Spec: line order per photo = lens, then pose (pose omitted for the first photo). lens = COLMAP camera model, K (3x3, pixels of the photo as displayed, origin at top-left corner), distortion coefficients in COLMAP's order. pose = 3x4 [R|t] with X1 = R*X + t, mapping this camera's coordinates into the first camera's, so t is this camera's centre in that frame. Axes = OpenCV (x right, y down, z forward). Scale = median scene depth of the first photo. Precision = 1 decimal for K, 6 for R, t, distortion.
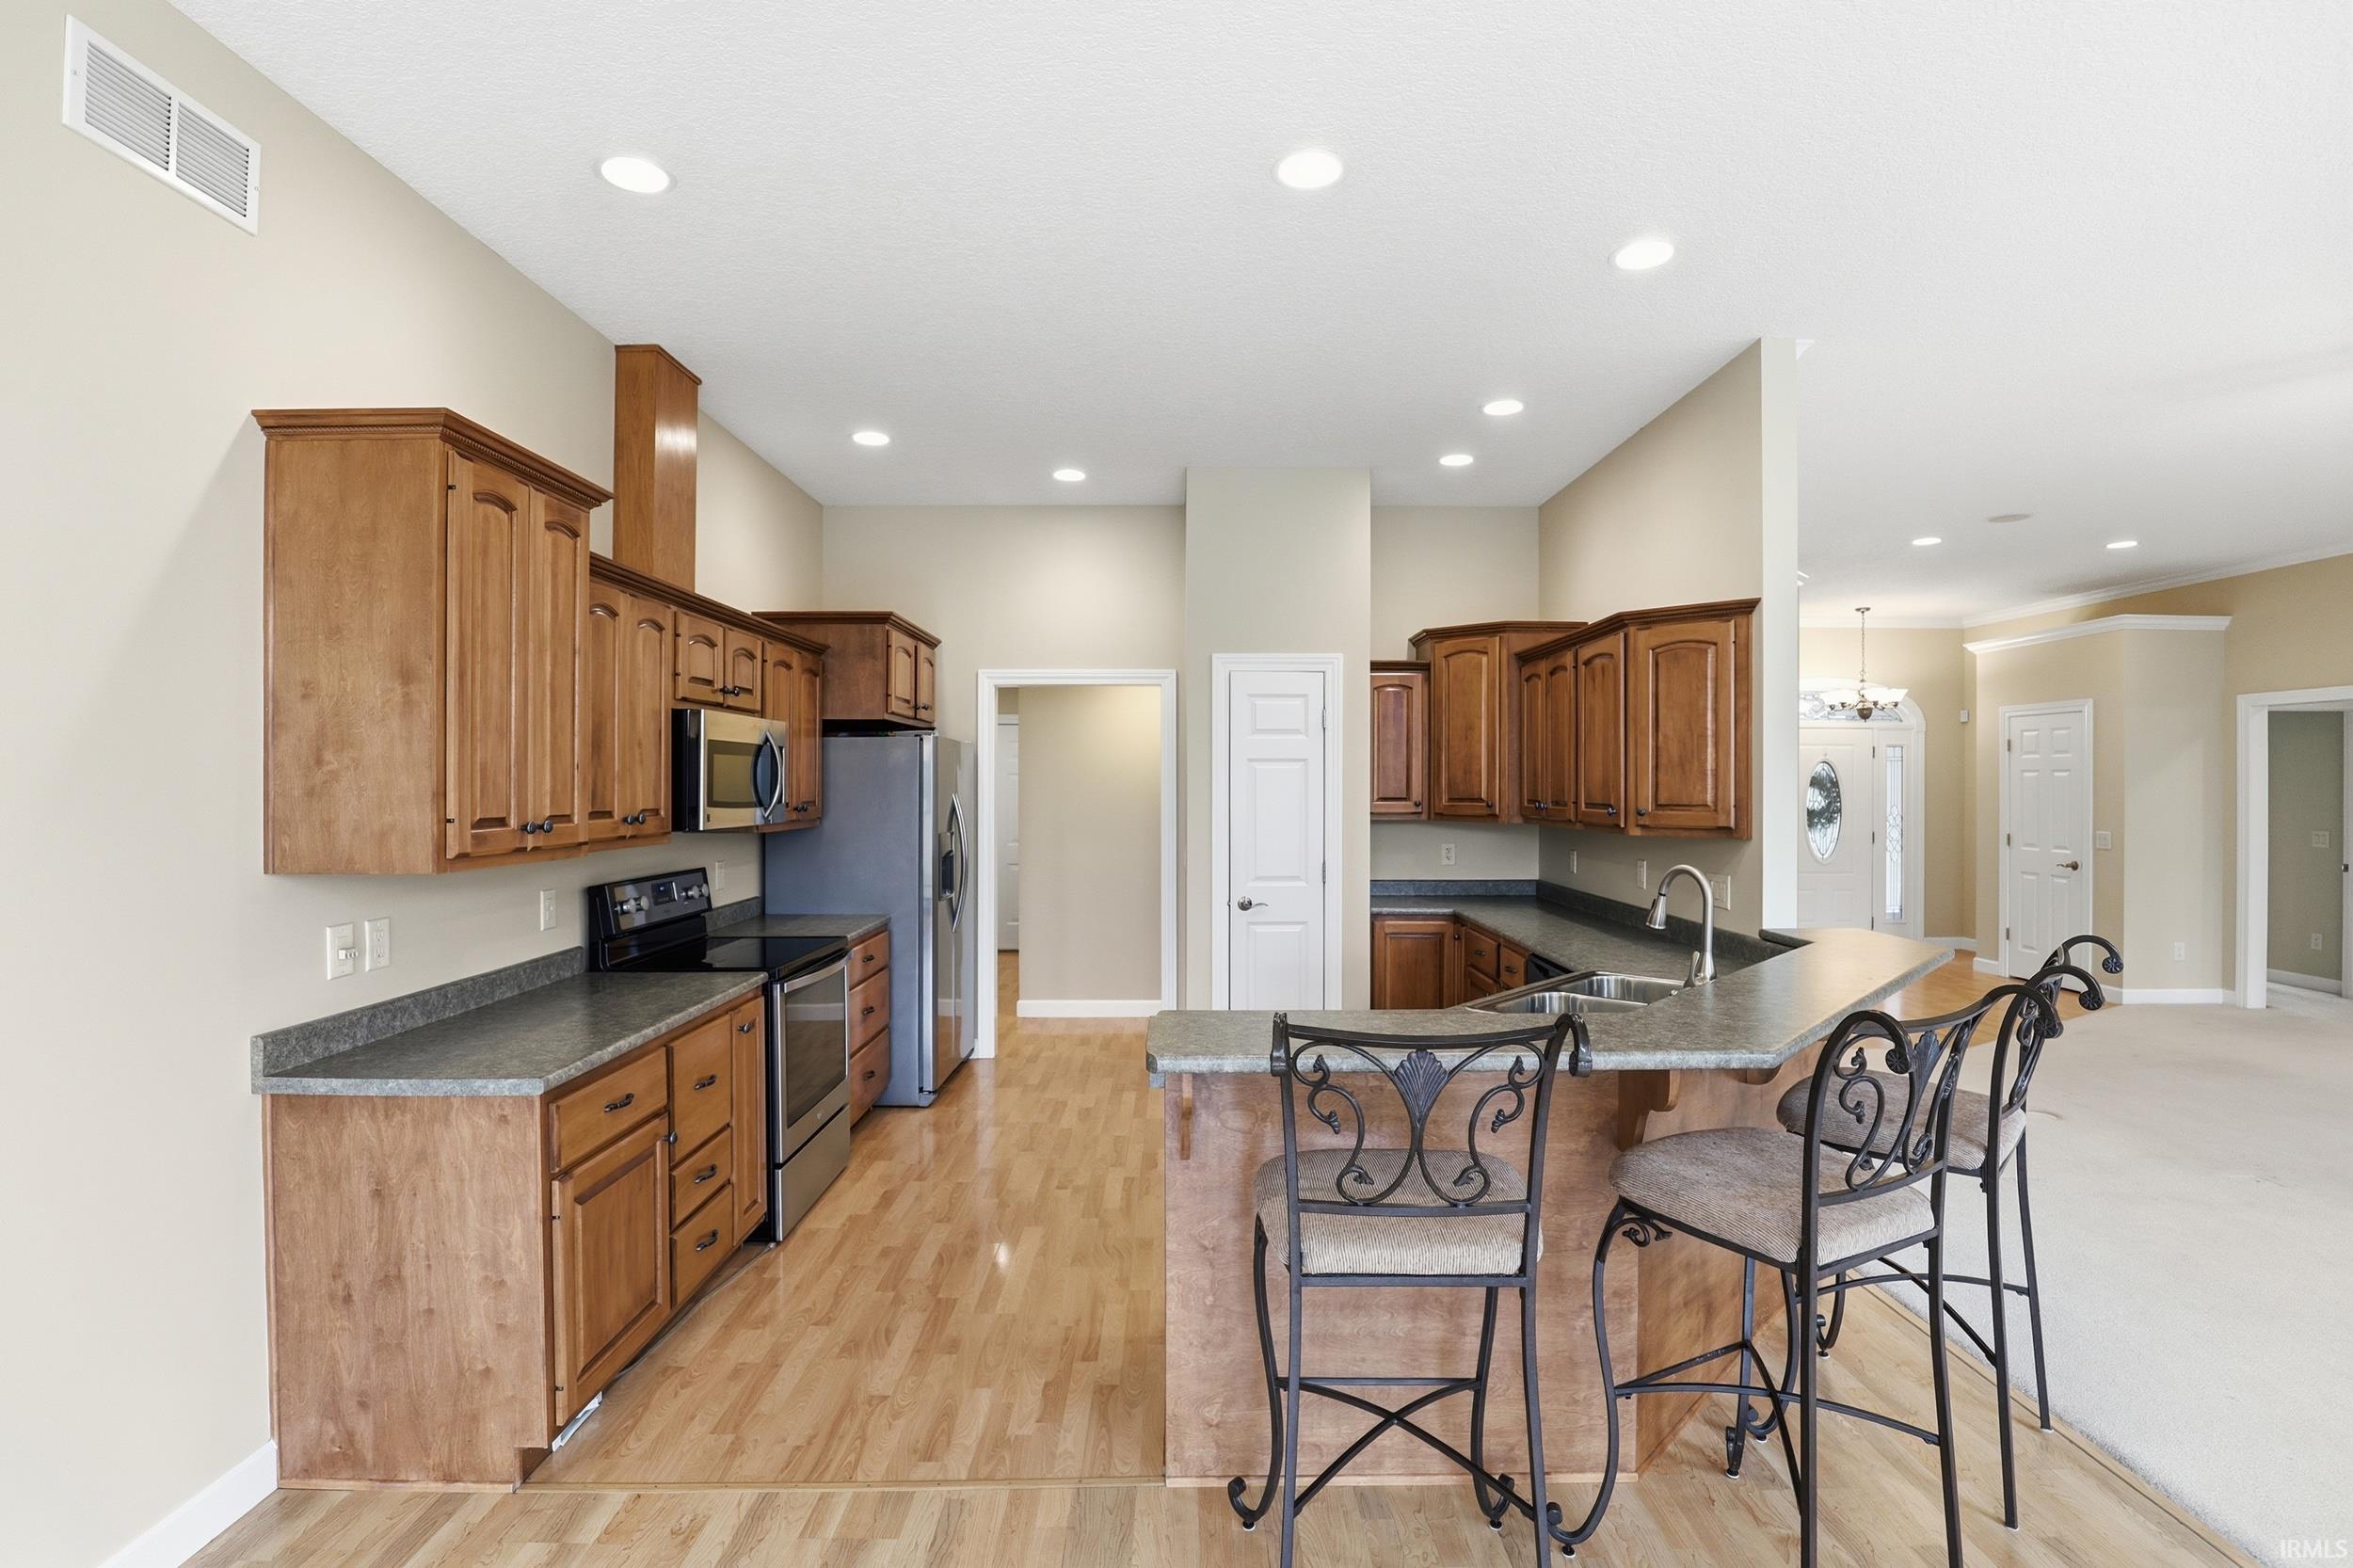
lens RADIAL K [[1096.0, 0, 1182.1], [0, 1096.0, 782.0], [0, 0, 1]] dist [-0.035539, 0.007326]
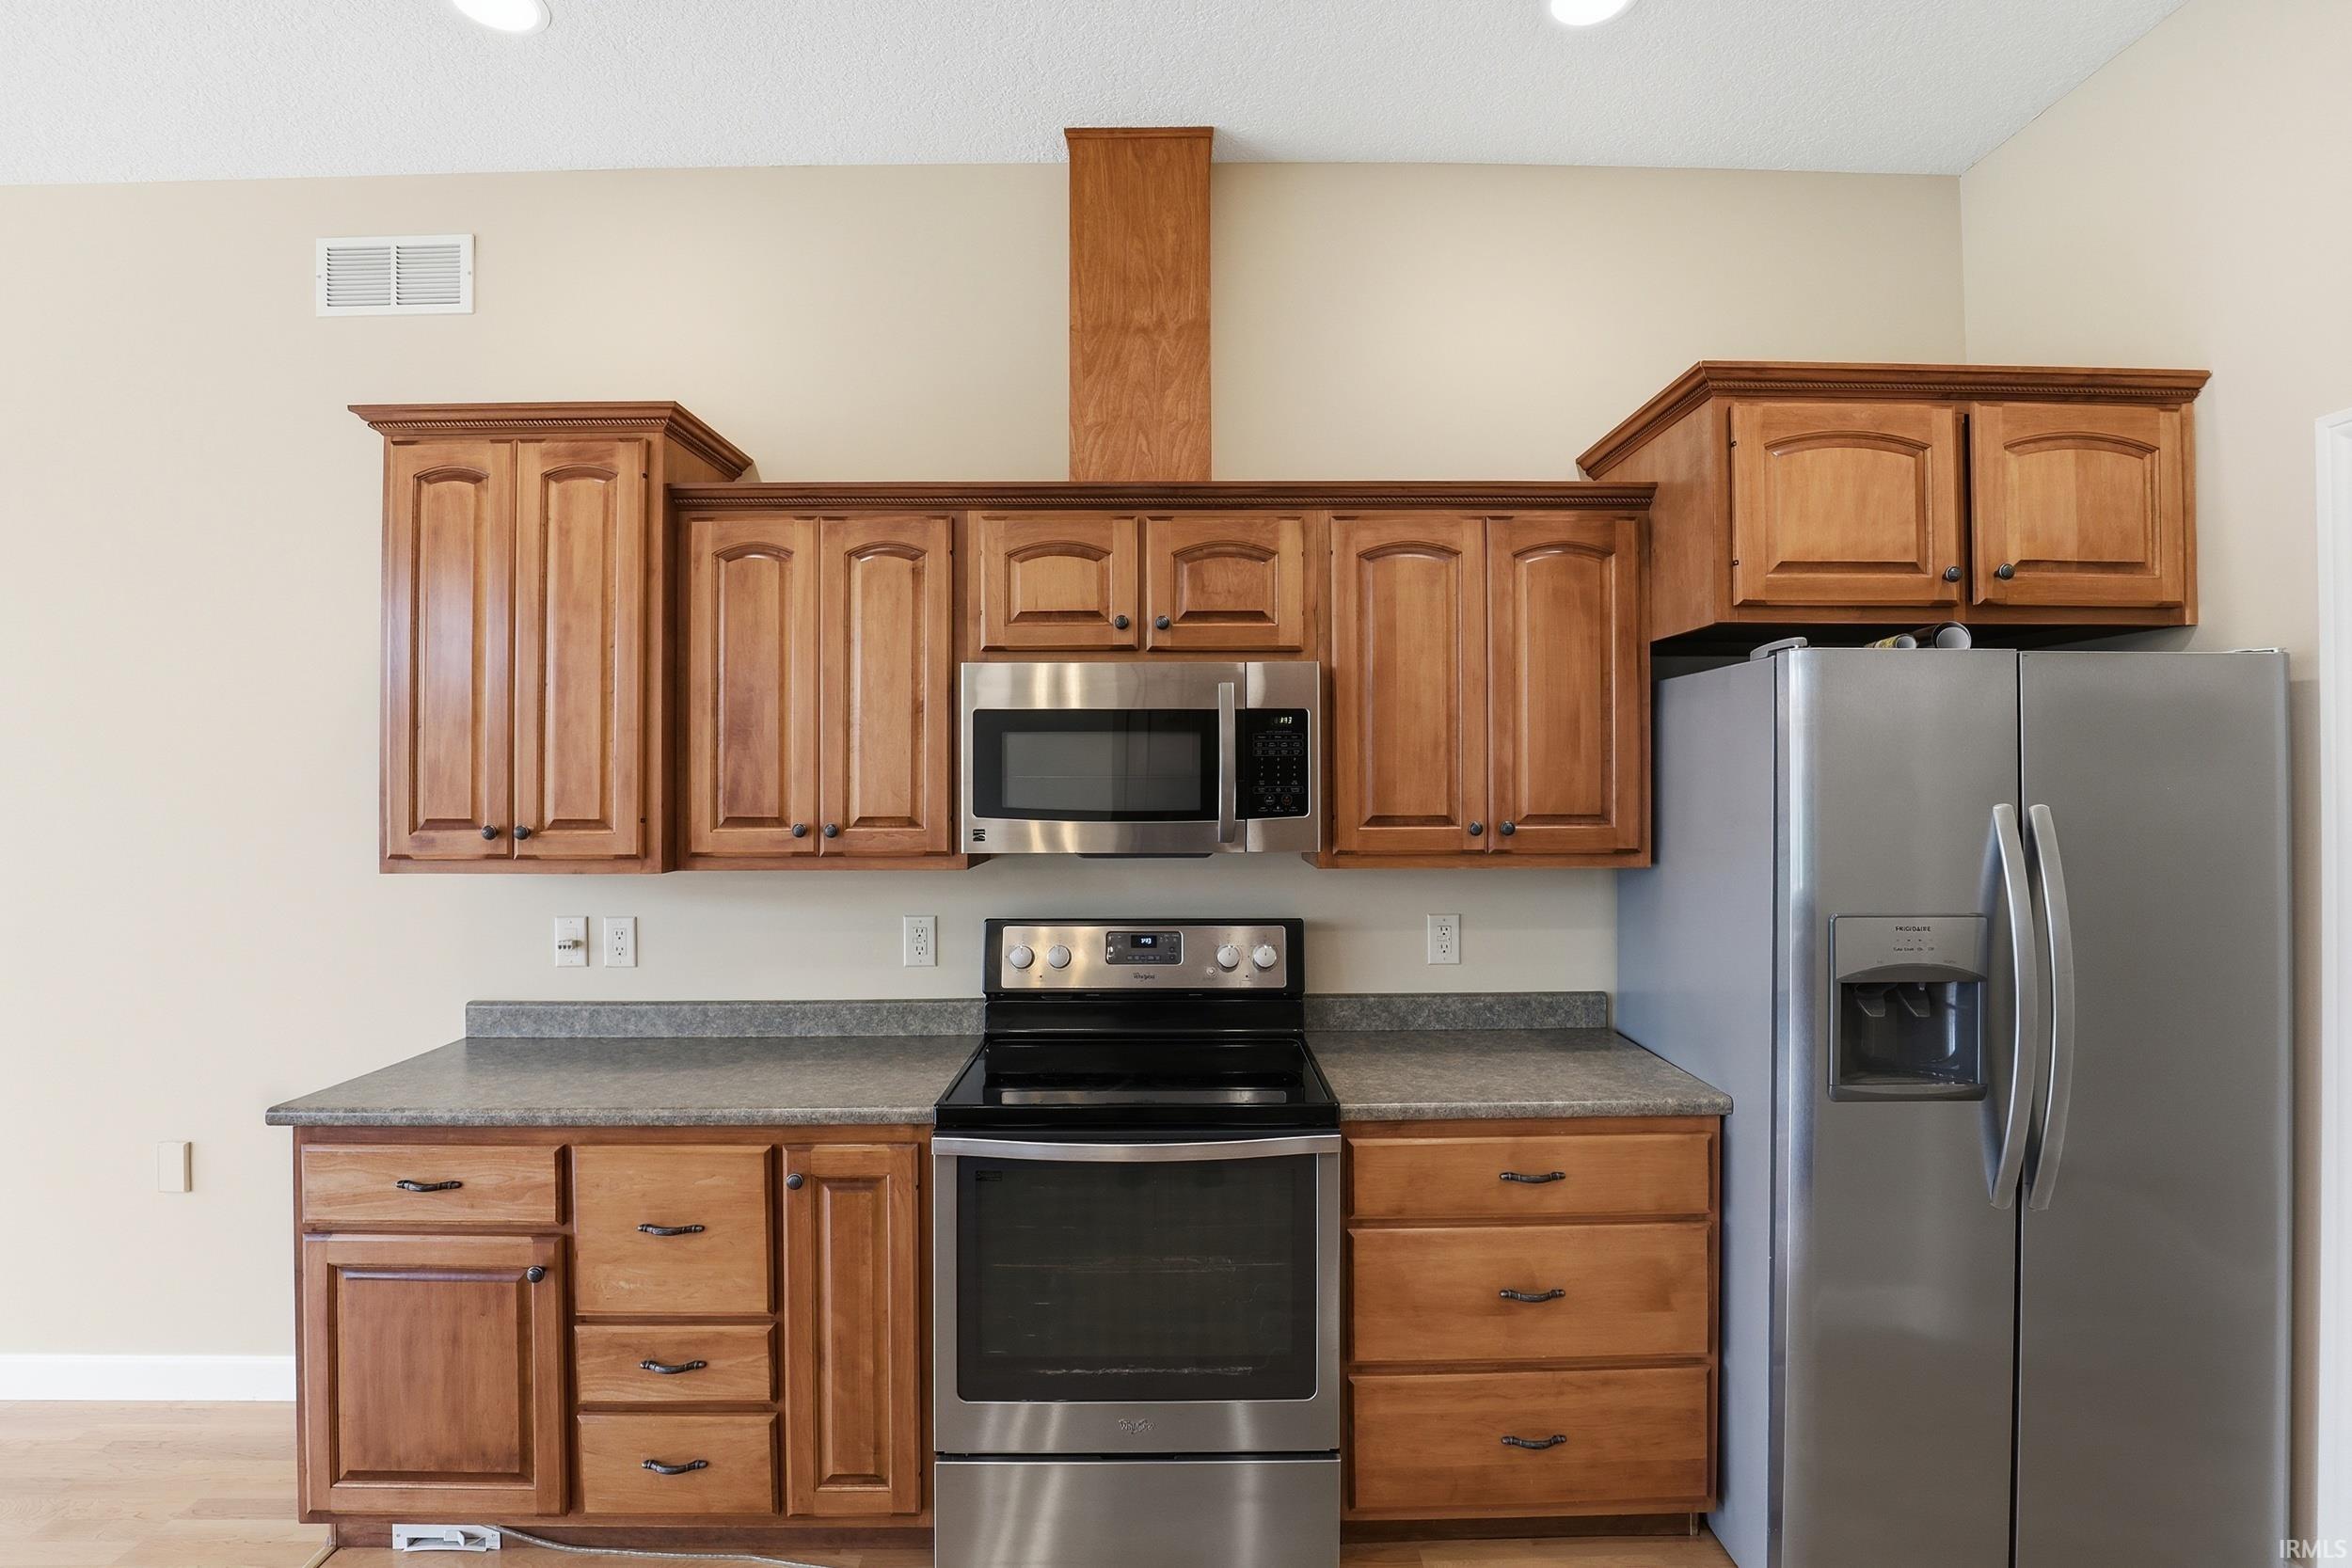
lens RADIAL K [[1102.8, 0, 1185.4], [0, 1102.8, 772.2], [0, 0, 1]] dist [-0.037364, 0.000078]
pose [[0.007773, -0.007541, -0.999941, 0.224879], [0.004307, 0.999963, -0.007507, 0.002364], [0.999961, -0.004249, 0.007805, 1.253699]]
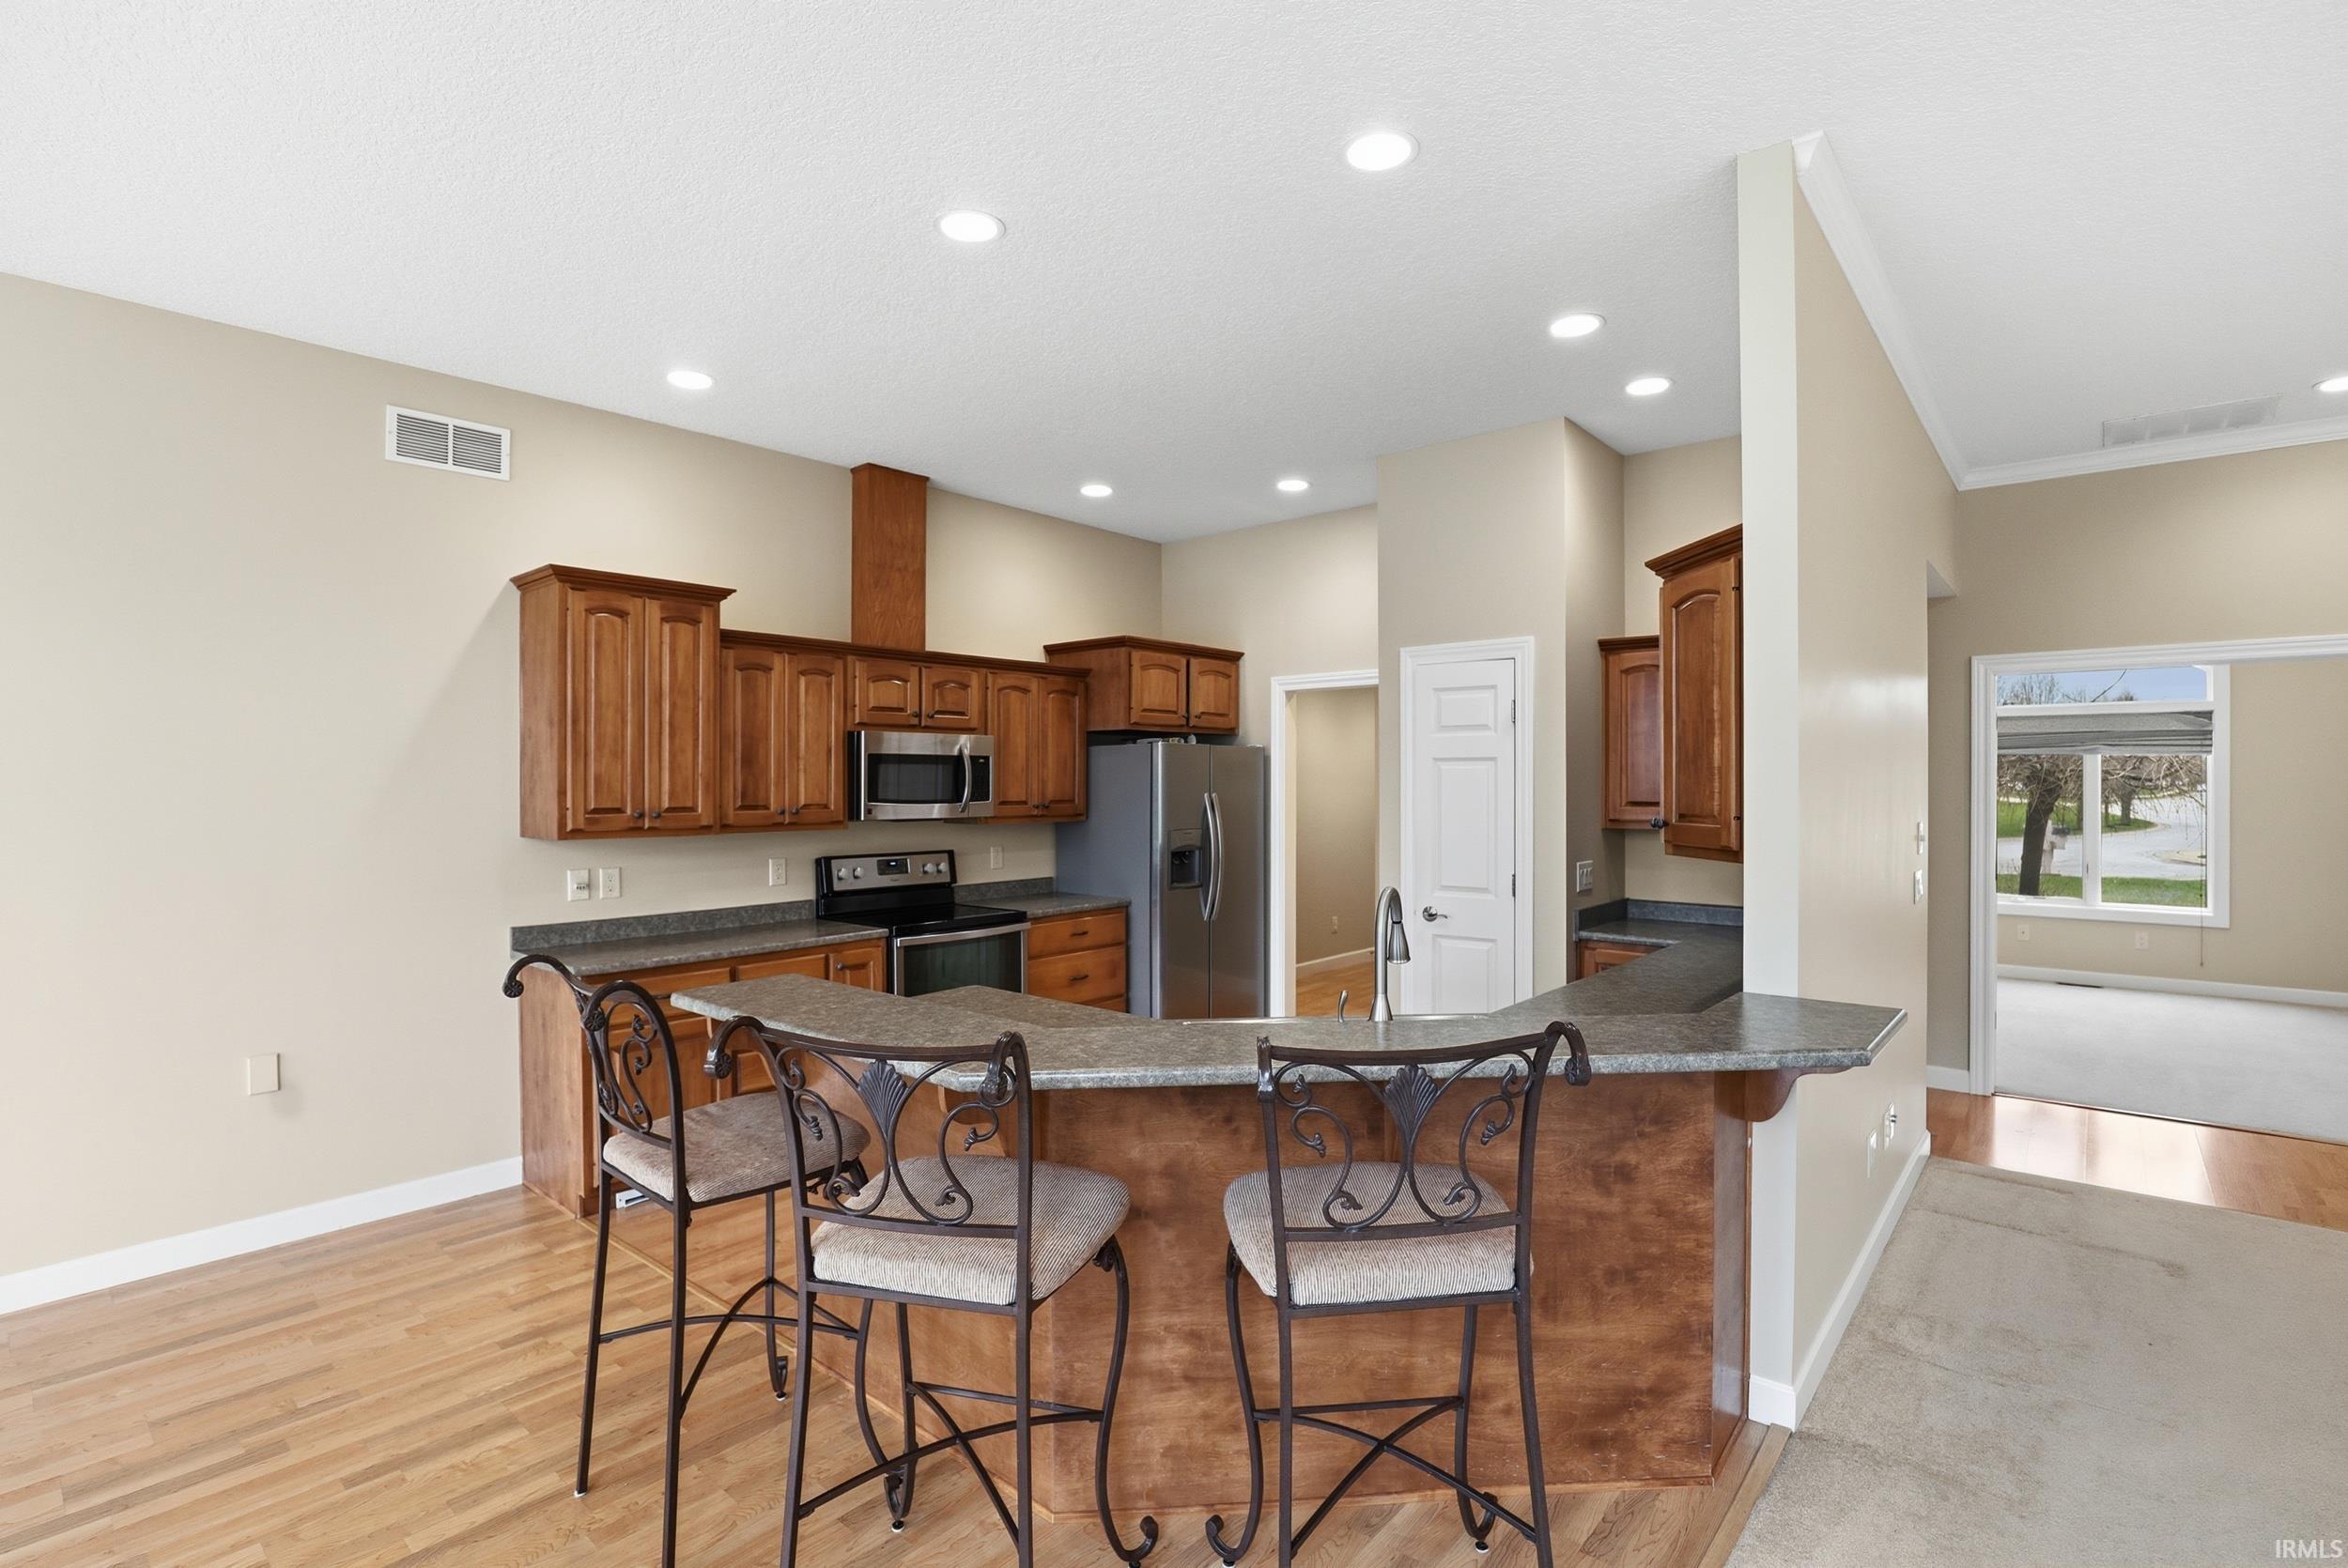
lens RADIAL K [[1093.6, 0, 1179.6], [0, 1093.6, 782.0], [0, 0, 1]] dist [-0.035539, 0.007326]
pose [[0.756643, -0.001774, -0.653826, 0.830892], [0.002720, 0.999996, 0.000434, -0.003159], [0.653823, -0.002107, 0.756645, 0.257272]]
